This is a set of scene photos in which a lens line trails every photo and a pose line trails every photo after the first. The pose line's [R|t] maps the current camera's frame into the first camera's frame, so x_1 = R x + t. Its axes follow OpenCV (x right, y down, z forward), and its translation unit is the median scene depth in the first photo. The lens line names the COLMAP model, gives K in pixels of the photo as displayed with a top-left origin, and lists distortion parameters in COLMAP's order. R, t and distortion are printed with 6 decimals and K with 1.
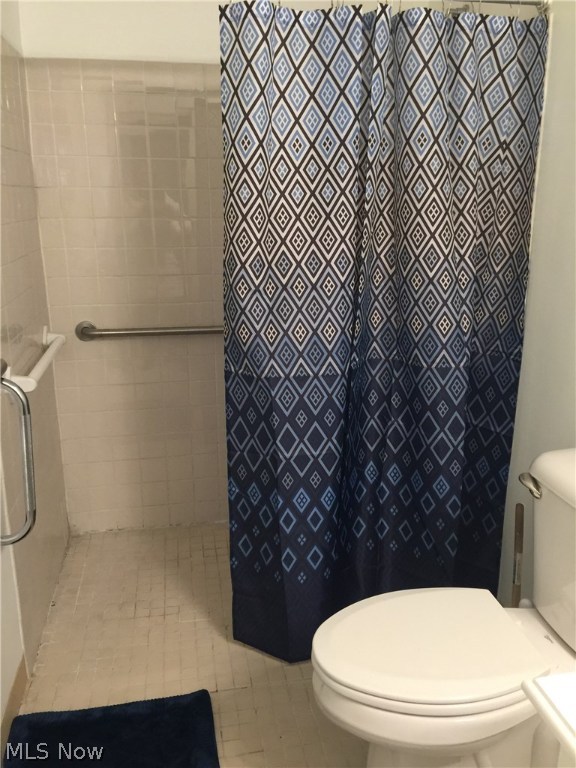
lens RADIAL K [[648.9, 0, 289.5], [0, 648.9, 390.4], [0, 0, 1]] dist [0.054853, -0.084784]
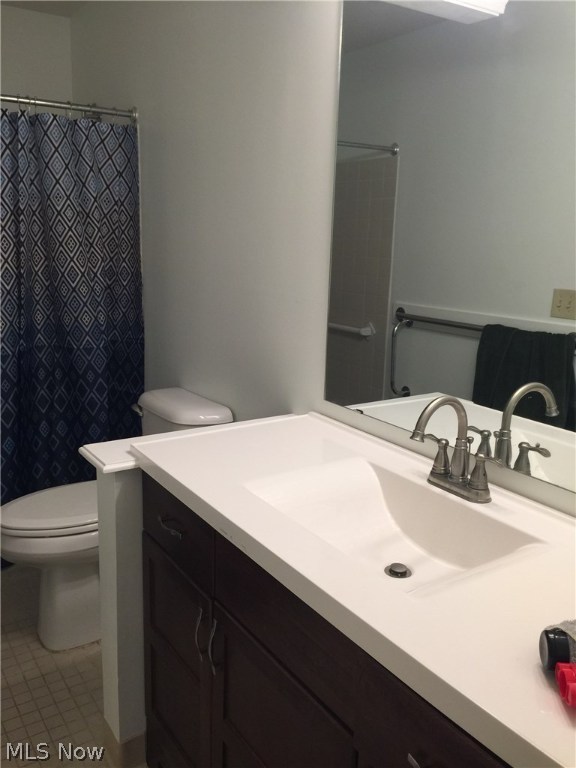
lens RADIAL K [[648.9, 0, 291.3], [0, 648.9, 378.8], [0, 0, 1]] dist [0.054853, -0.084784]
pose [[0.908468, -0.058893, 0.413783, 0.038820], [0.084879, 0.995389, -0.044681, 0.140924], [-0.409244, 0.075713, 0.909278, -0.534368]]
